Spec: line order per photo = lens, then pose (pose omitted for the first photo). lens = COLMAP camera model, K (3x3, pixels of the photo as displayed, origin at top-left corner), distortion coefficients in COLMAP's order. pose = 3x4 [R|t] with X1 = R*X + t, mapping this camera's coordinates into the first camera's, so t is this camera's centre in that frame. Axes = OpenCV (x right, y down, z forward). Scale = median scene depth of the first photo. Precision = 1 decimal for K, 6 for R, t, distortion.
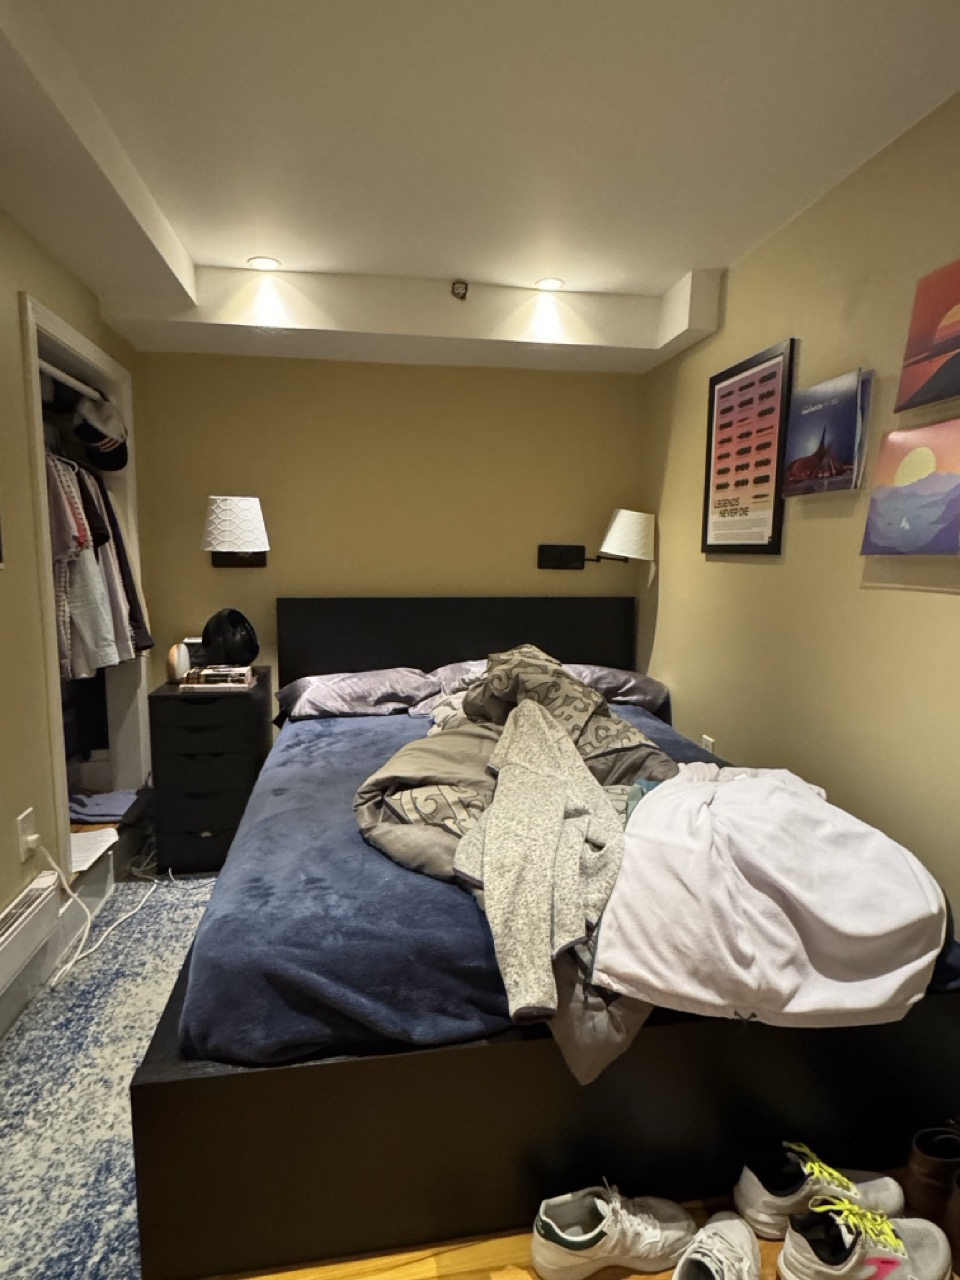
lens RADIAL K [[683.7, 0, 478.1], [0, 683.7, 636.3], [0, 0, 1]] dist [0.004884, -0.000346]
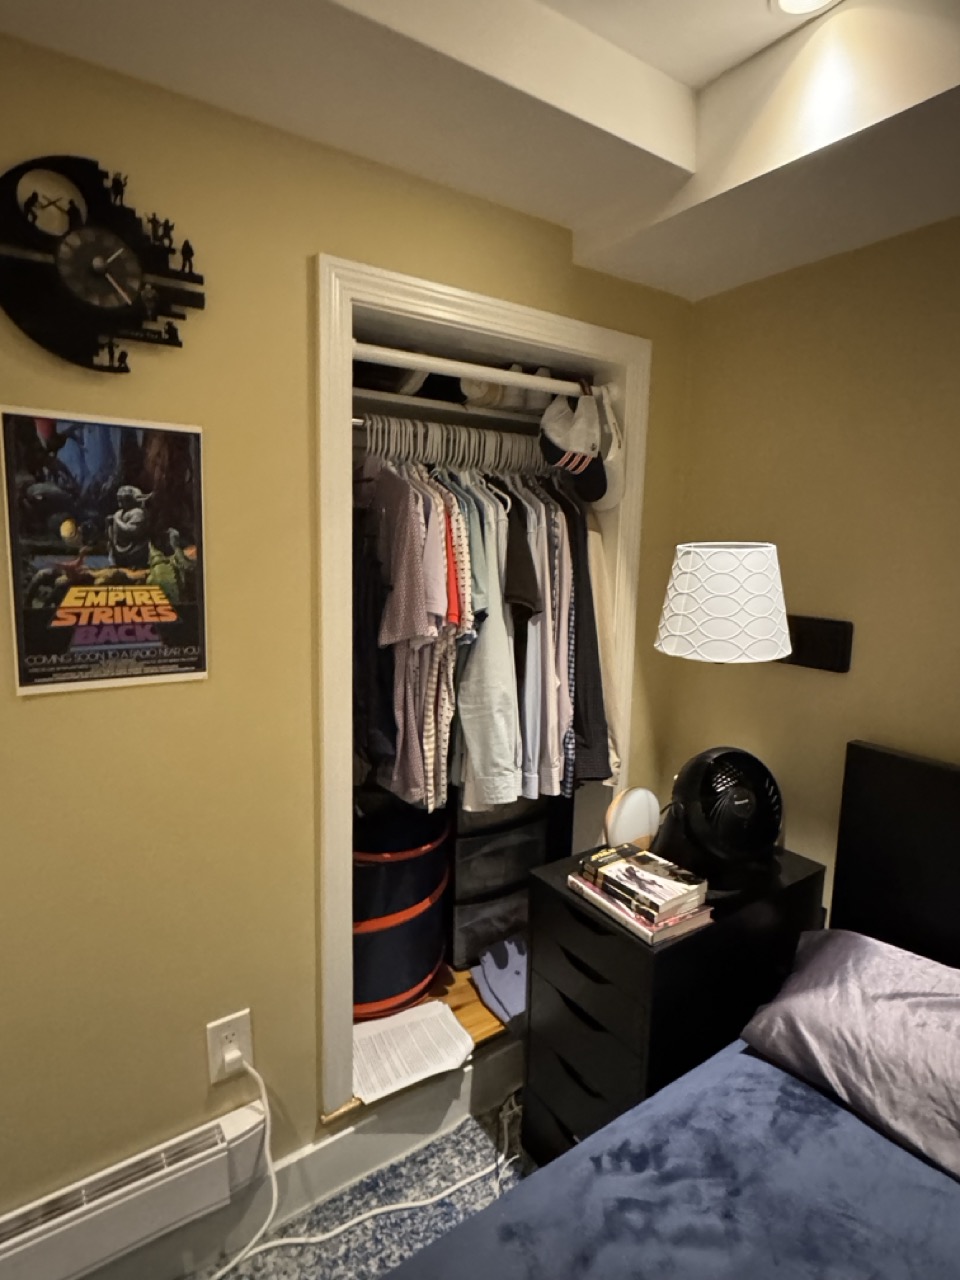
lens RADIAL K [[683.7, 0, 478.1], [0, 683.7, 636.3], [0, 0, 1]] dist [0.004884, -0.000346]
pose [[0.427350, 0.133447, -0.894183, 0.020027], [-0.129333, 0.987898, 0.085621, -0.169322], [0.894788, 0.079058, 0.439437, 0.674173]]
